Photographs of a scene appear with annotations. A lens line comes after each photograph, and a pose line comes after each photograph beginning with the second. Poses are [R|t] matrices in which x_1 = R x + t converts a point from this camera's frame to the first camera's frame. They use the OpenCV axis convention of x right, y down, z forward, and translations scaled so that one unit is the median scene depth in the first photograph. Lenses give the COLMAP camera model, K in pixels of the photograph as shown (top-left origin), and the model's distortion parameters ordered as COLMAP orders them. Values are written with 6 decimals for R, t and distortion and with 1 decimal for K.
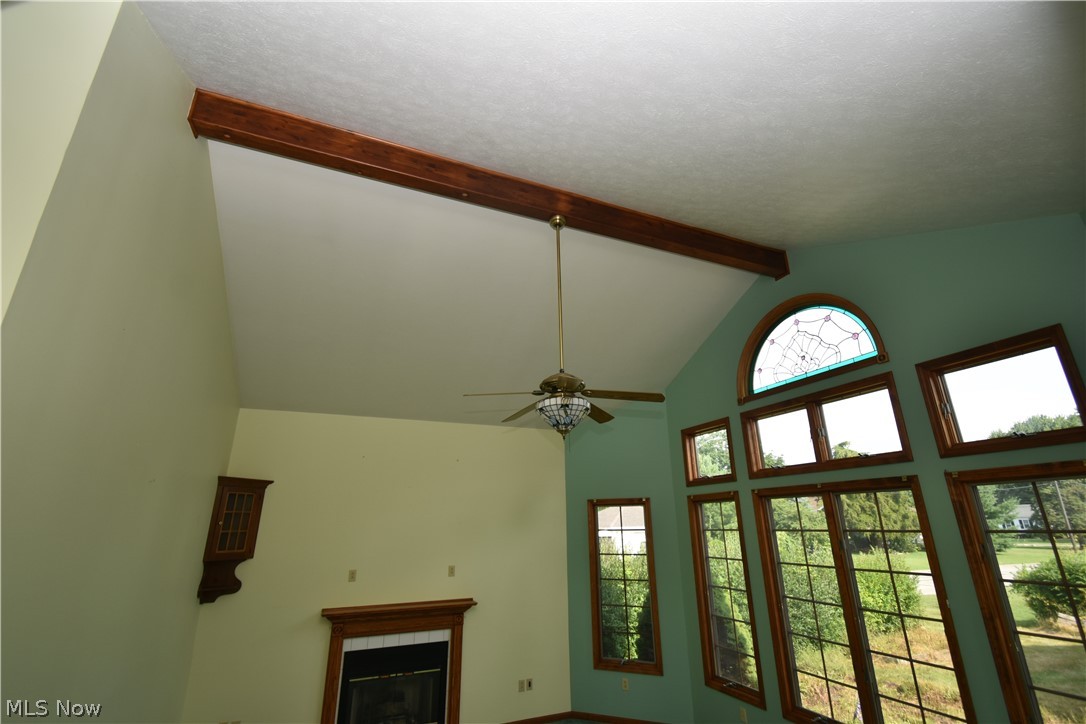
lens RADIAL K [[481.5, 0, 542.5], [0, 481.5, 366.6], [0, 0, 1]] dist [0.010755, -0.004826]
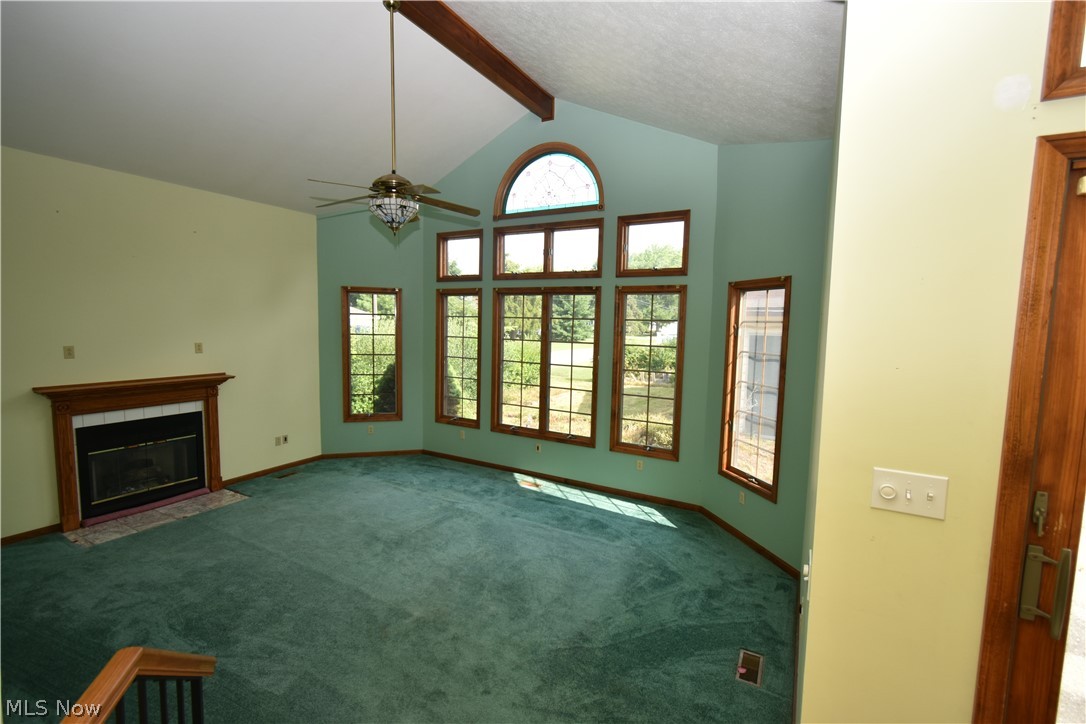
lens RADIAL K [[481.5, 0, 544.4], [0, 481.5, 364.4], [0, 0, 1]] dist [0.010755, -0.004826]
pose [[0.794534, -0.026546, 0.606639, -0.262664], [-0.219986, 0.918593, 0.328319, -0.017436], [-0.565970, -0.394313, 0.724013, -0.119656]]
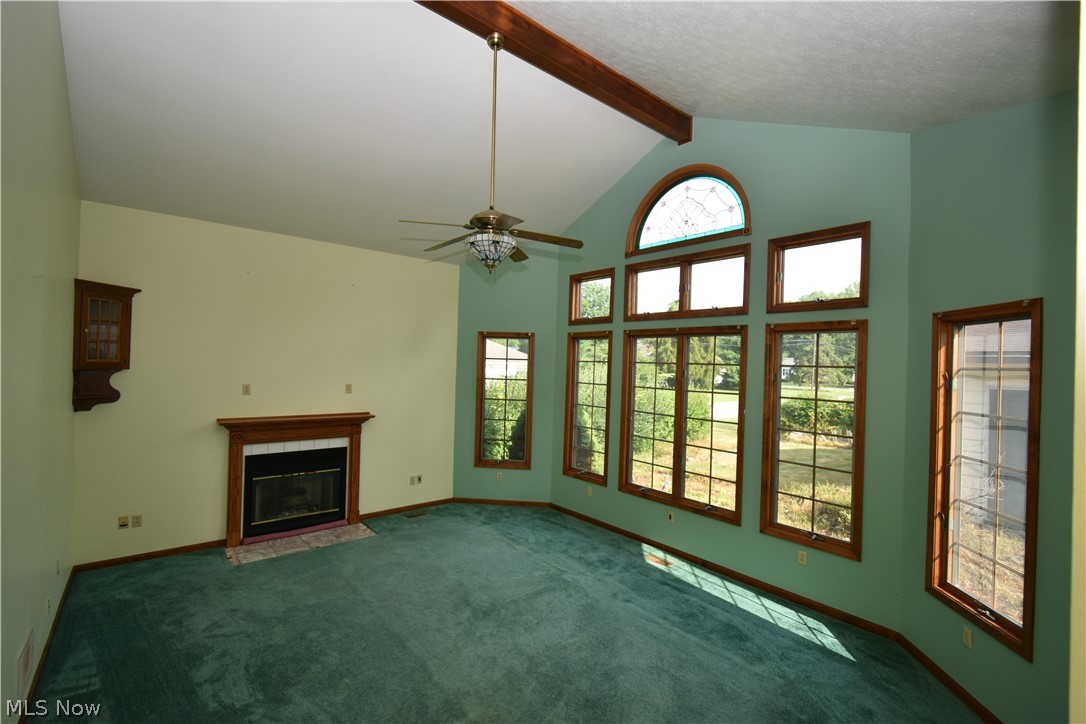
lens RADIAL K [[481.5, 0, 544.1], [0, 481.5, 363.6], [0, 0, 1]] dist [0.010755, -0.004826]
pose [[0.956192, 0.038833, 0.290154, -0.101510], [-0.128943, 0.945703, 0.298361, 0.001230], [-0.262814, -0.322703, 0.909281, -0.066242]]
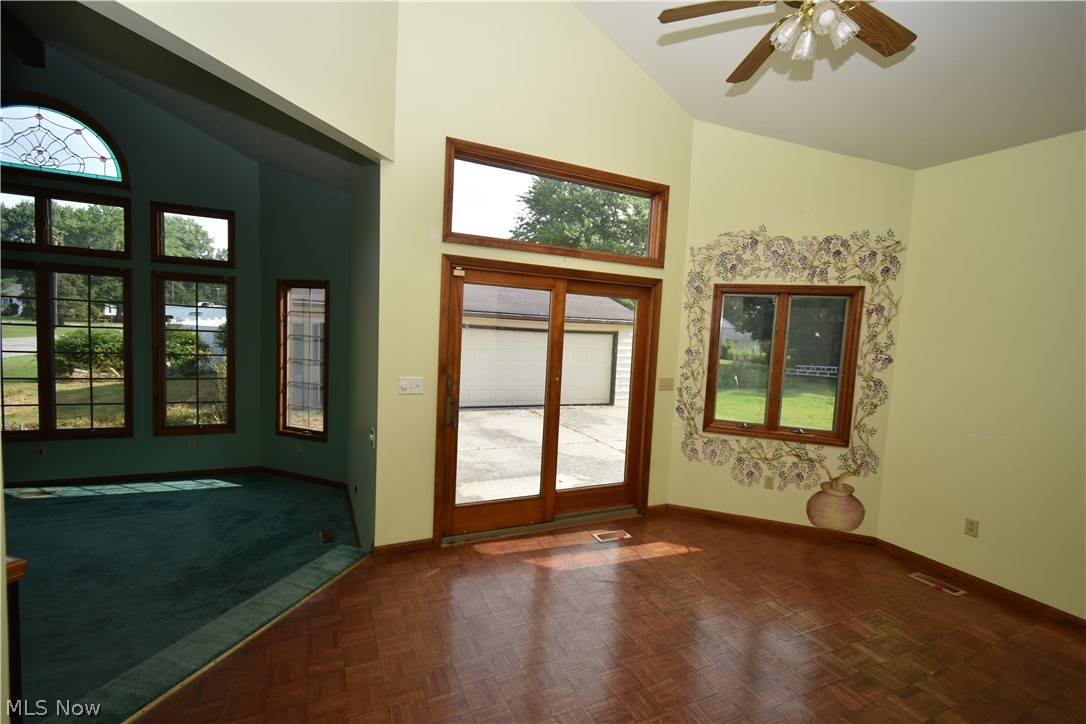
lens RADIAL K [[481.5, 0, 544.6], [0, 481.5, 363.9], [0, 0, 1]] dist [0.010755, -0.004826]
pose [[-0.037195, -0.066729, 0.997078, -0.621674], [-0.360798, 0.931363, 0.048872, -0.035652], [-0.931902, -0.357926, -0.058718, -0.192187]]
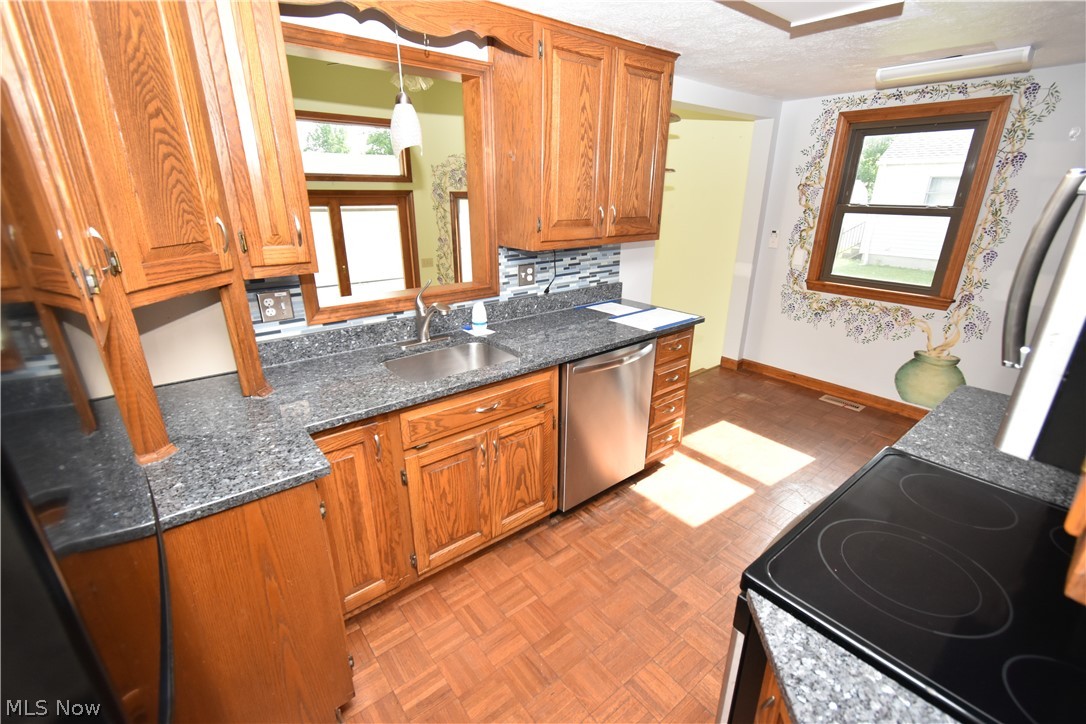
lens RADIAL K [[481.5, 0, 543.8], [0, 481.5, 362.9], [0, 0, 1]] dist [0.010755, -0.004826]
pose [[-0.272147, -0.317039, 0.908528, -1.141624], [-0.303812, 0.924180, 0.231494, -0.189800], [-0.913036, -0.213022, -0.347833, -0.355413]]
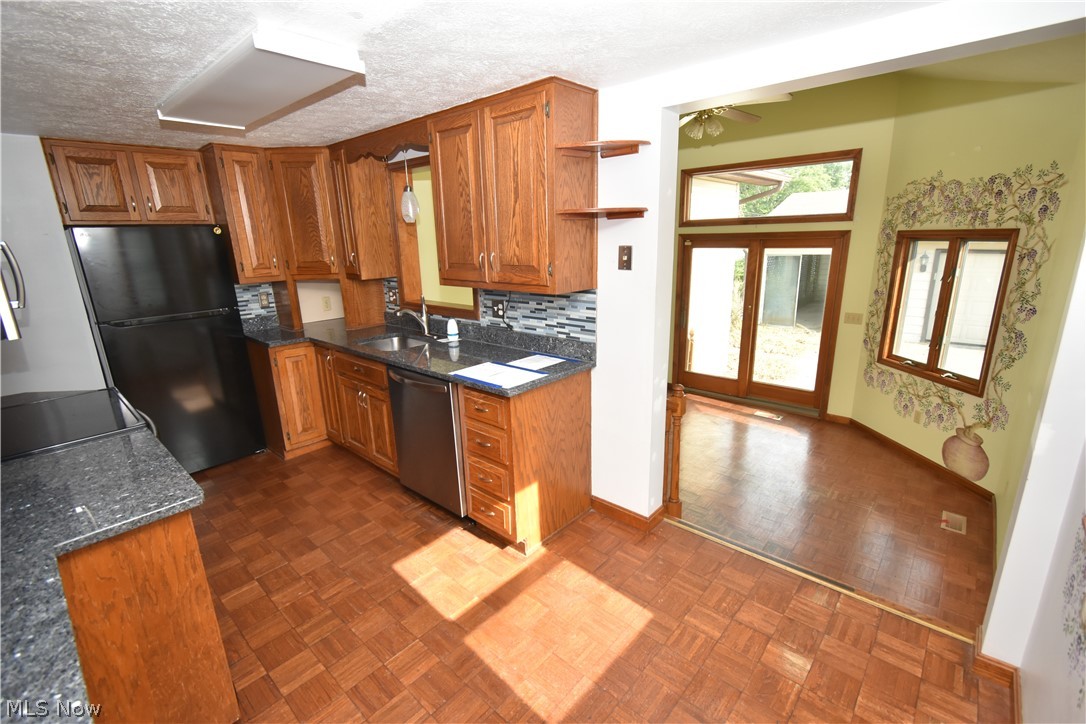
lens RADIAL K [[481.5, 0, 541.7], [0, 481.5, 364.4], [0, 0, 1]] dist [0.010755, -0.004826]
pose [[0.910265, -0.117101, 0.397122, -0.810936], [-0.116378, 0.848129, 0.516849, -0.425739], [-0.397334, -0.516686, 0.758394, -1.057880]]
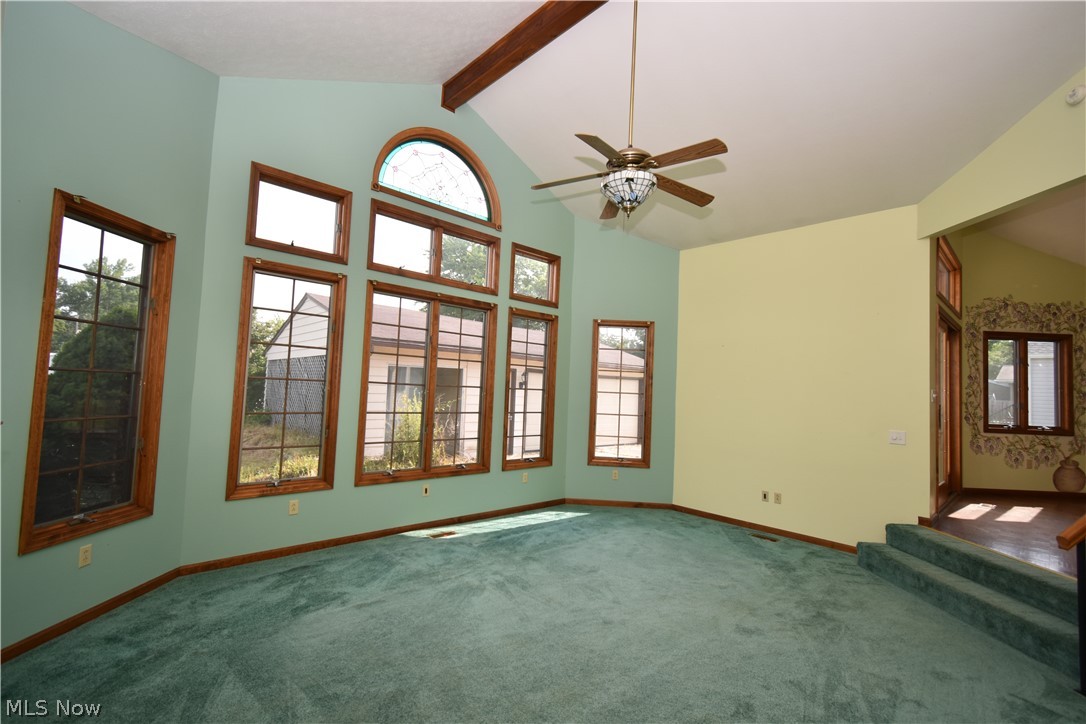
lens RADIAL K [[481.5, 0, 539.9], [0, 481.5, 363.5], [0, 0, 1]] dist [0.010755, -0.004826]
pose [[-0.344477, 0.049272, 0.937501, -0.559707], [-0.330523, 0.928318, -0.170238, 0.455887], [-0.878687, -0.368509, -0.303498, 0.929013]]
